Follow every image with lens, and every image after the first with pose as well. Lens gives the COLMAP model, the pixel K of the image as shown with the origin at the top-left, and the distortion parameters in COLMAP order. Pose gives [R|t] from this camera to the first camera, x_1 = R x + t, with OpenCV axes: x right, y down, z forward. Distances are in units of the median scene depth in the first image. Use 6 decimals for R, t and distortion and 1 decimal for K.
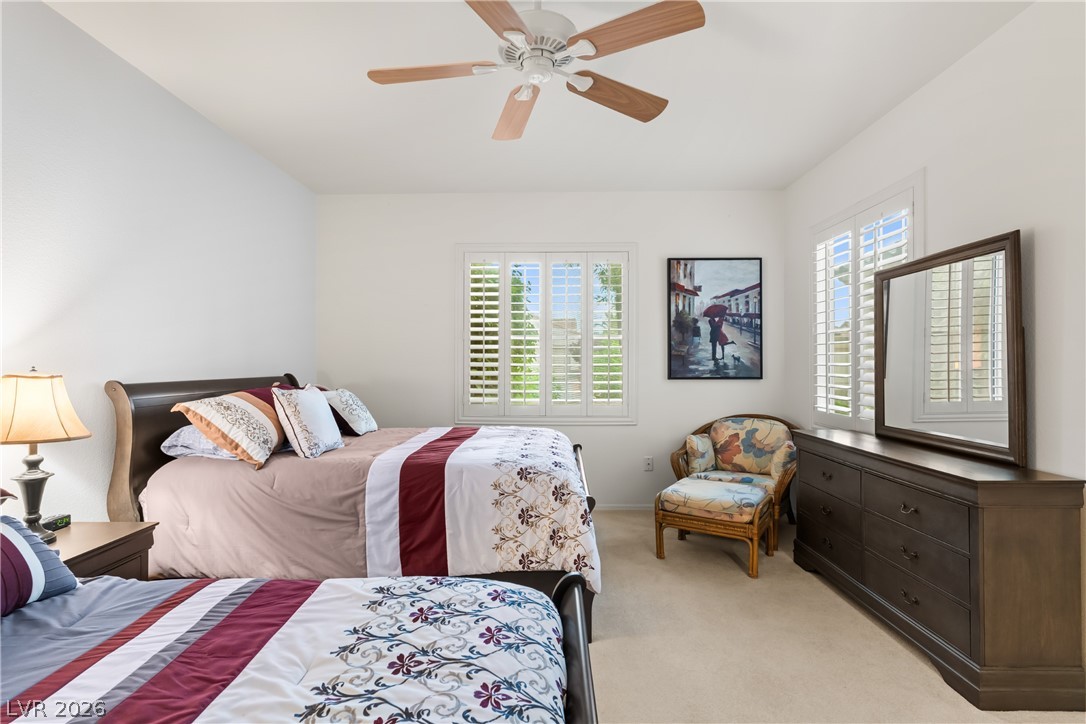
lens RADIAL K [[535.1, 0, 544.2], [0, 535.1, 356.8], [0, 0, 1]] dist [0.002949, 0.001181]
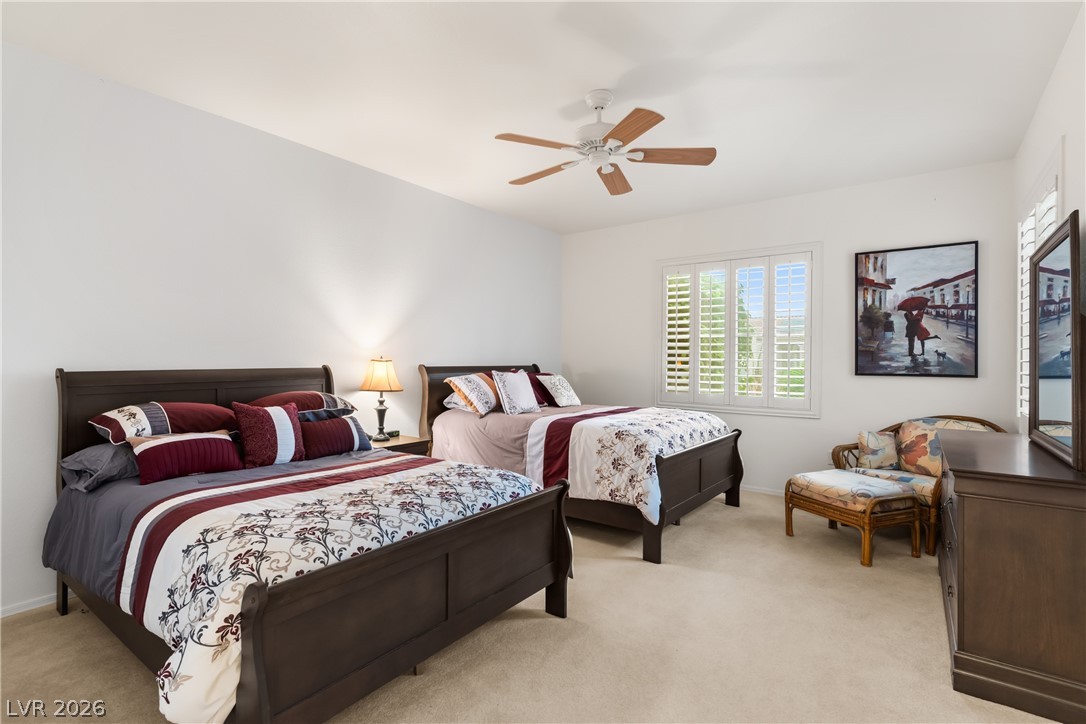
lens RADIAL K [[519.3, 0, 541.8], [0, 519.3, 354.6], [0, 0, 1]] dist [0.003311, 0.000651]
pose [[0.809601, 0.001096, -0.586980, 0.555027], [-0.001900, 0.999998, -0.000753, 0.009555], [0.586978, 0.001725, 0.809601, -0.206777]]
